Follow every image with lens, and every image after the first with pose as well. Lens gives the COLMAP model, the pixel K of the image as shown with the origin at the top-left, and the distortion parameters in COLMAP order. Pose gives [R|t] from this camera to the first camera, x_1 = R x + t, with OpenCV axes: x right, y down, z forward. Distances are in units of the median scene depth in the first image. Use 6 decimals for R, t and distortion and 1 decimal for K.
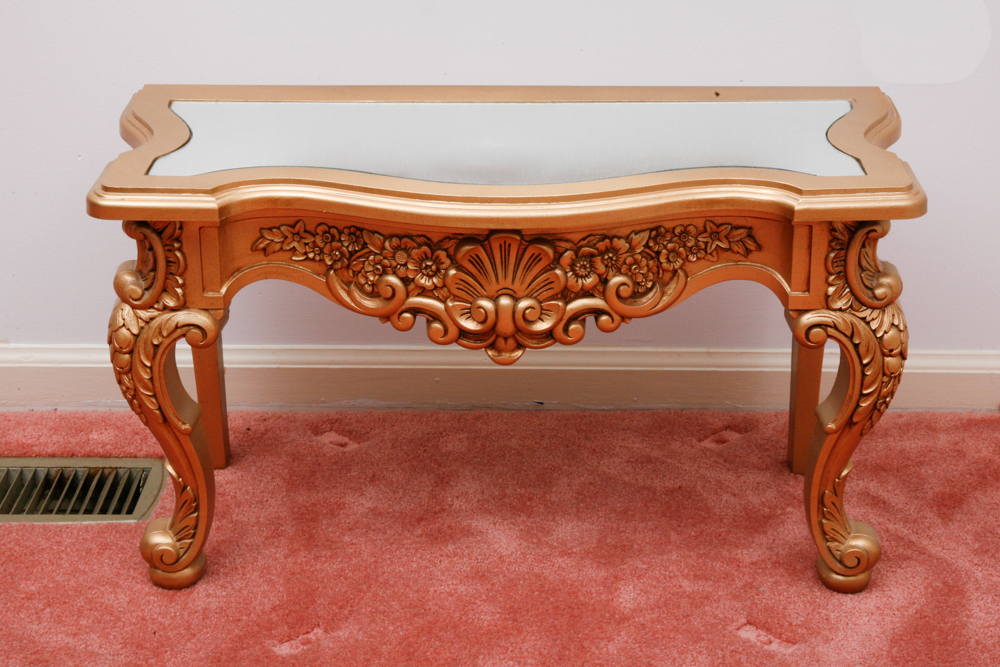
lens RADIAL K [[1814.6, 0, 494.5], [0, 1814.6, 333.5], [0, 0, 1]] dist [0.236866, -0.098308]
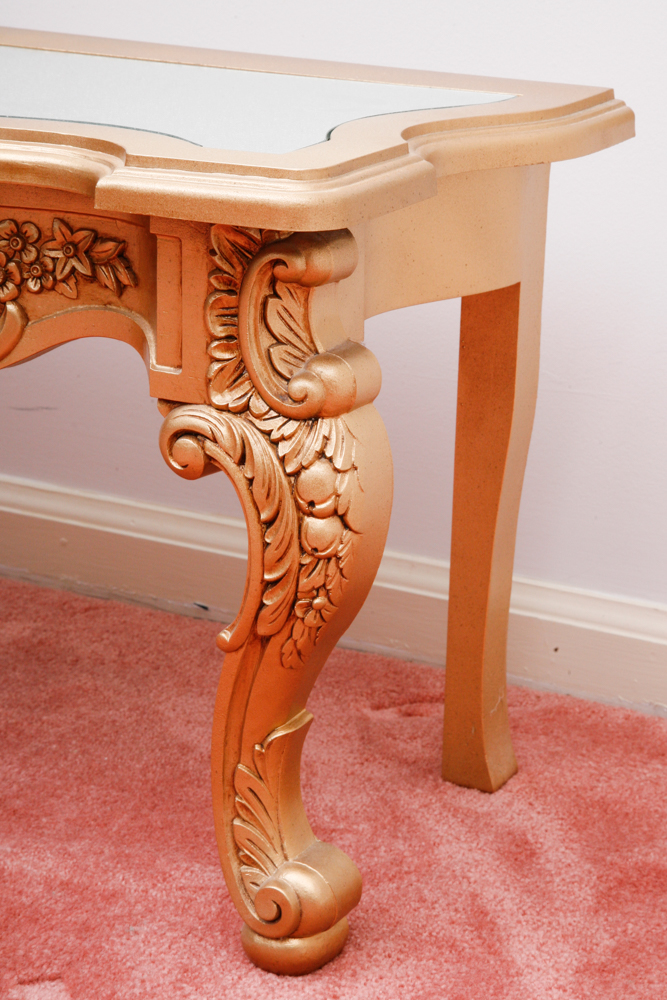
lens RADIAL K [[2185.6, 0, 333.5], [0, 2185.6, 500.0], [0, 0, 1]] dist [0.339020, 0.165462]
pose [[0.884821, 0.156218, -0.438963, 0.492990], [-0.195246, 0.979726, -0.044894, 0.034866], [0.423050, 0.125429, 0.897383, 0.440126]]
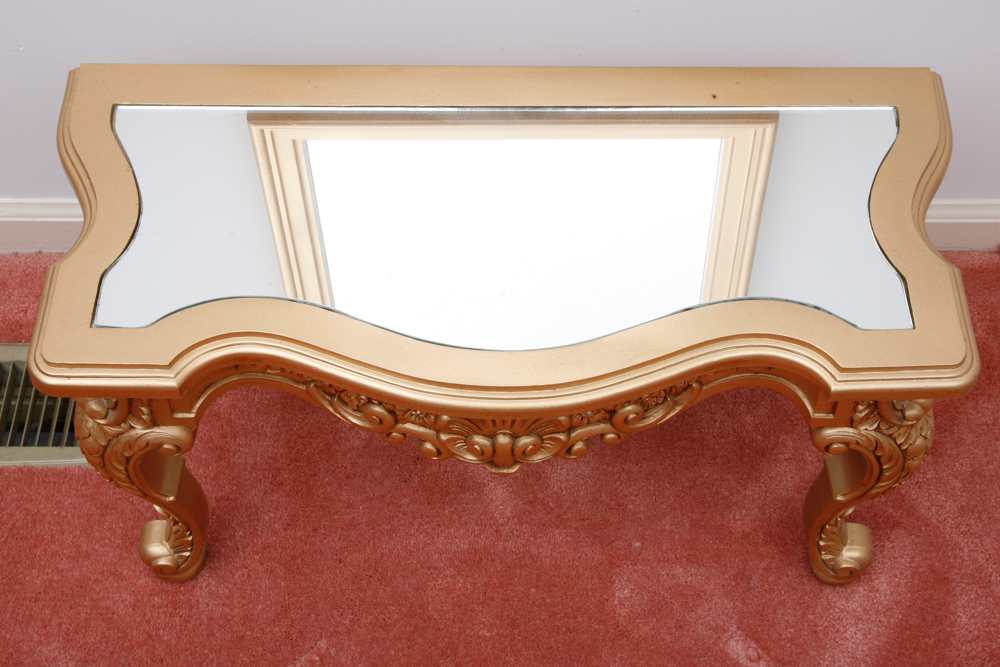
lens RADIAL K [[1516.4, 0, 500.0], [0, 1516.4, 333.5], [0, 0, 1]] dist [0.131922, 0.012292]
pose [[0.999880, -0.011166, 0.010732, -0.003243], [0.004548, 0.874107, 0.485713, -0.425740], [-0.014804, -0.485606, 0.874053, 0.347629]]
